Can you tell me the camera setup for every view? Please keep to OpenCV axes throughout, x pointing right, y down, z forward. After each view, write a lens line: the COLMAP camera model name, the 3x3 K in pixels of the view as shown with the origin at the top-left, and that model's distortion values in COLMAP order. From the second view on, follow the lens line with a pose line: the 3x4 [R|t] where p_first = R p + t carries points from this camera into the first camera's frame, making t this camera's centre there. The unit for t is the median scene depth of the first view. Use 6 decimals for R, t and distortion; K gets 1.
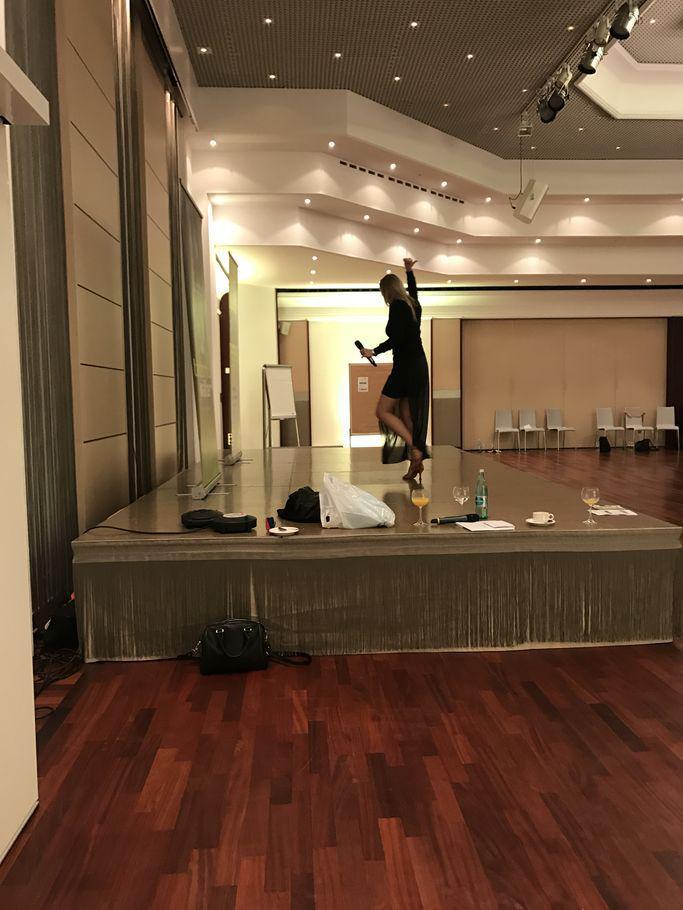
lens RADIAL K [[739.7, 0, 339.2], [0, 739.7, 434.9], [0, 0, 1]] dist [0.030275, -0.002580]
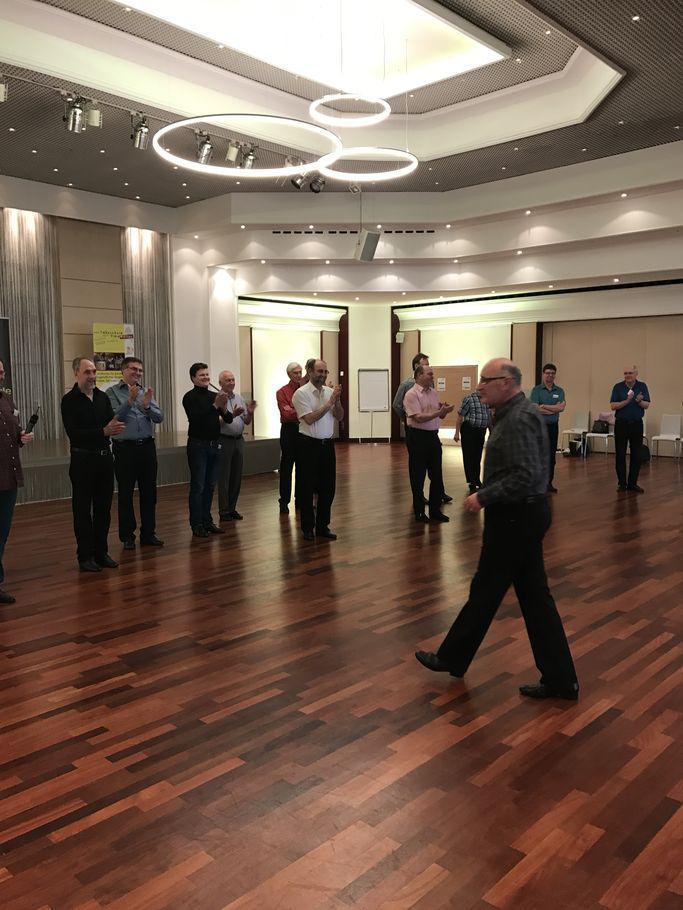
lens RADIAL K [[753.6, 0, 341.5], [0, 753.6, 455.0], [0, 0, 1]] dist [-0.003854, -0.003279]
pose [[0.690424, 0.078484, -0.719135, 0.808149], [-0.051789, 0.996909, 0.059077, -0.017570], [0.721549, -0.003545, 0.692355, 0.052639]]
